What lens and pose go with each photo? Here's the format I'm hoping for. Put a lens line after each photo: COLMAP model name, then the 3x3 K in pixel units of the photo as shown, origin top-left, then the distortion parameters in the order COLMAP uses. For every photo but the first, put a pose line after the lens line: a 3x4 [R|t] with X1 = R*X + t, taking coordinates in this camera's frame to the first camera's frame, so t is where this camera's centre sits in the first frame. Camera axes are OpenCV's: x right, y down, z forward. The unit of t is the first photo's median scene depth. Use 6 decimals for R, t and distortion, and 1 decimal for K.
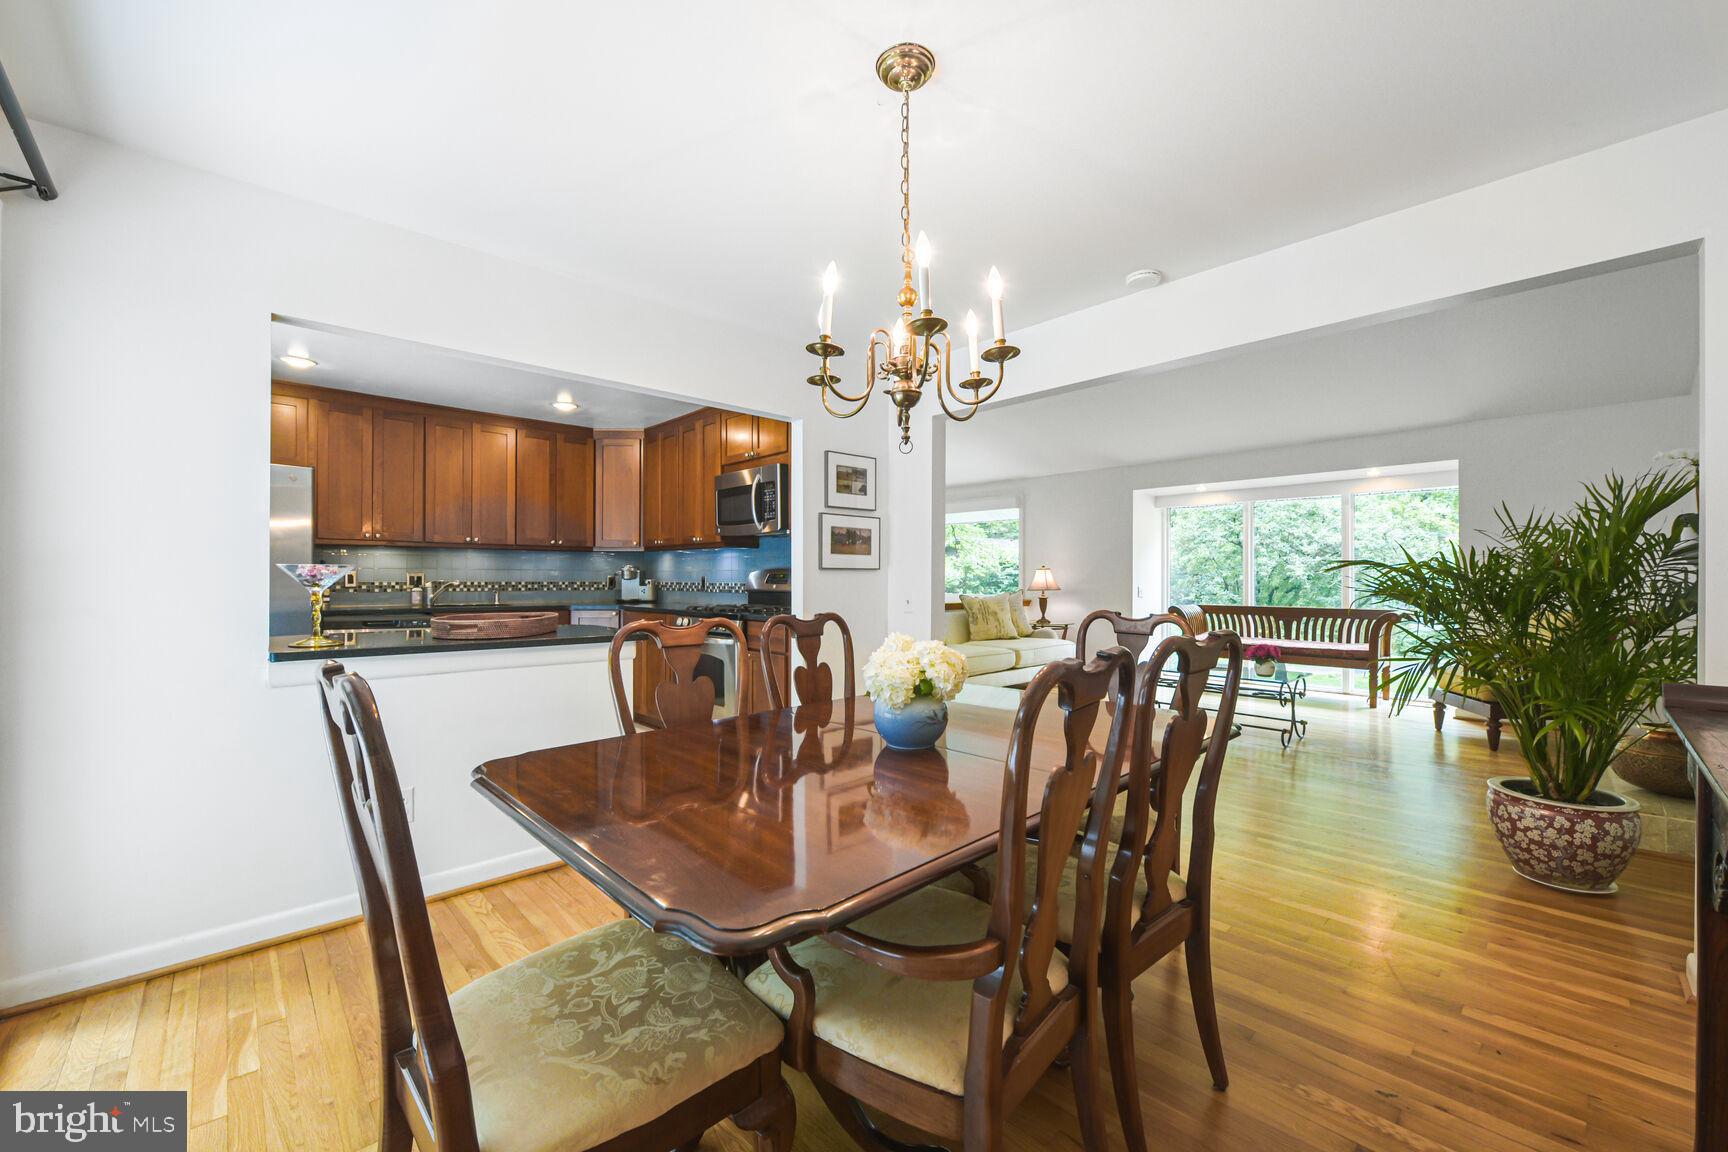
lens RADIAL K [[695.7, 0, 874.5], [0, 695.7, 578.6], [0, 0, 1]] dist [-0.008456, -0.000263]
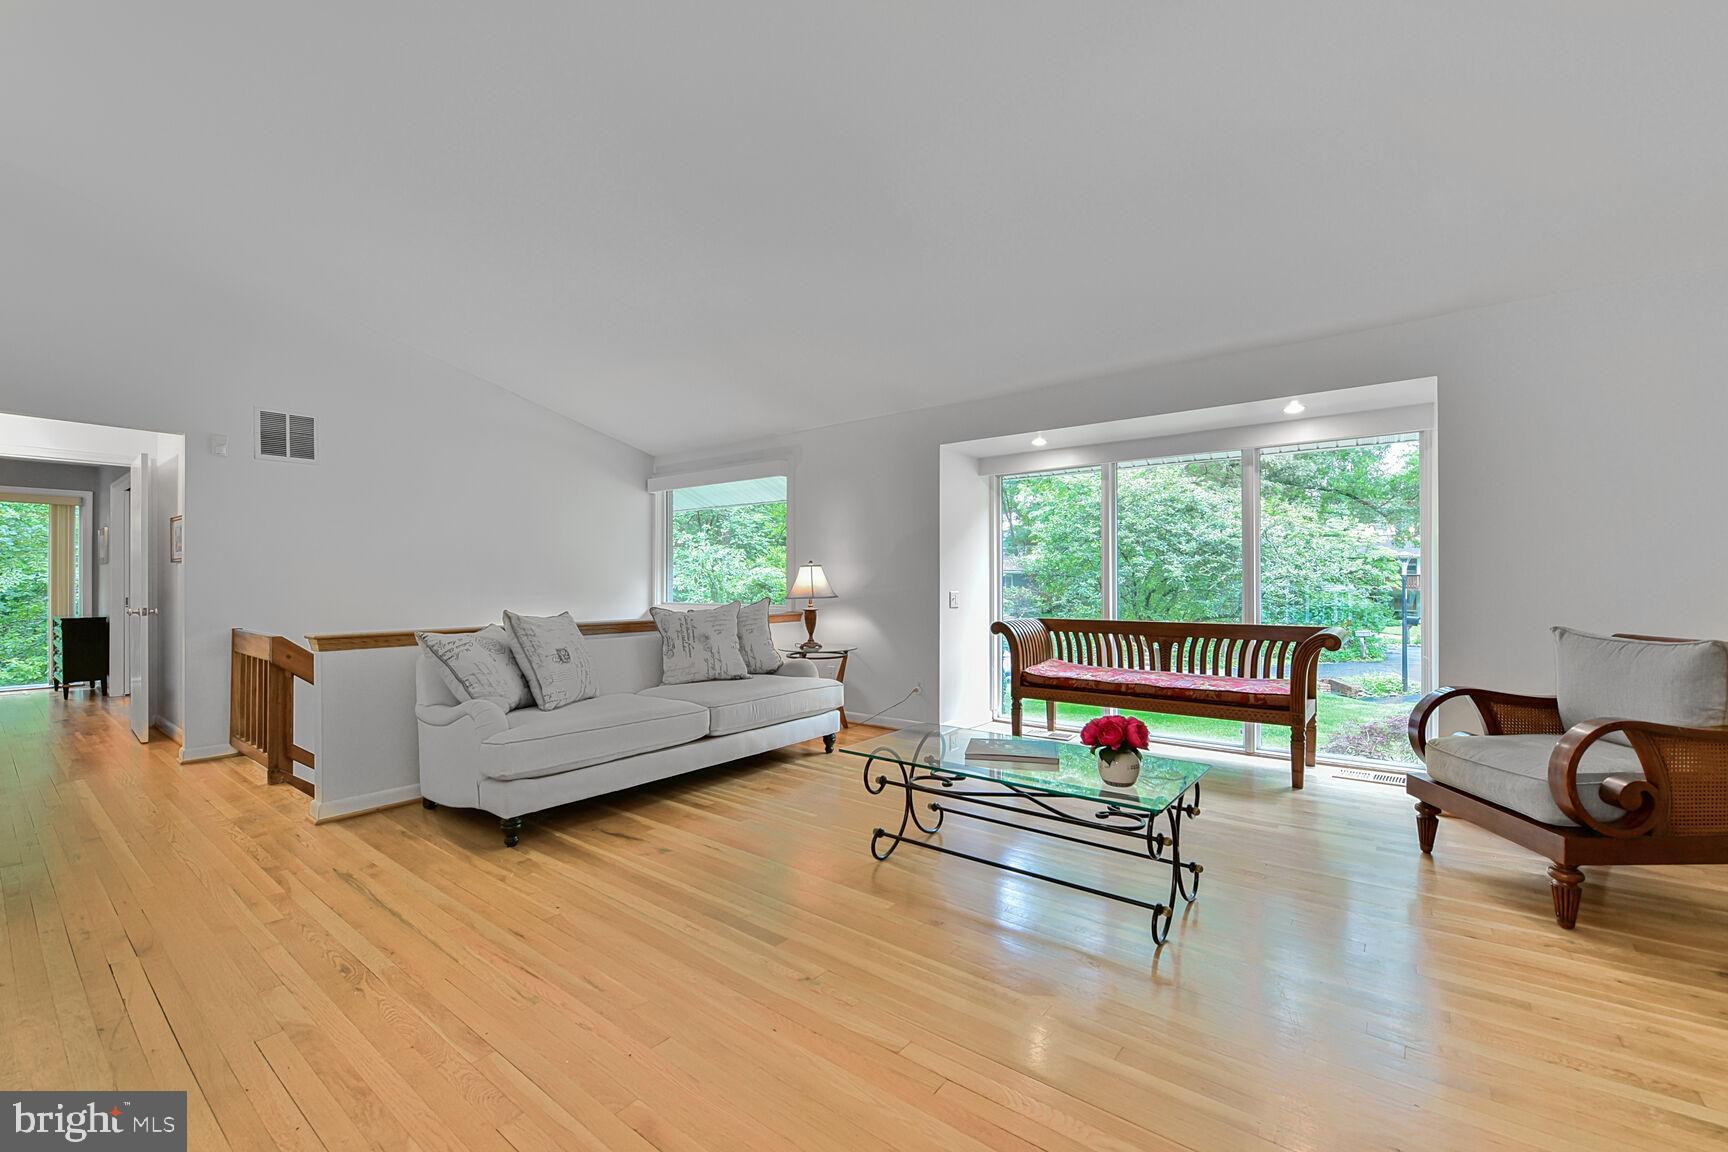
lens RADIAL K [[689.1, 0, 848.4], [0, 689.1, 579.7], [0, 0, 1]] dist [-0.022560, -0.000186]
pose [[0.994545, -0.004006, 0.104232, 0.215866], [0.004414, 0.999983, -0.003683, 0.001706], [-0.104215, 0.004123, 0.994546, 0.361385]]
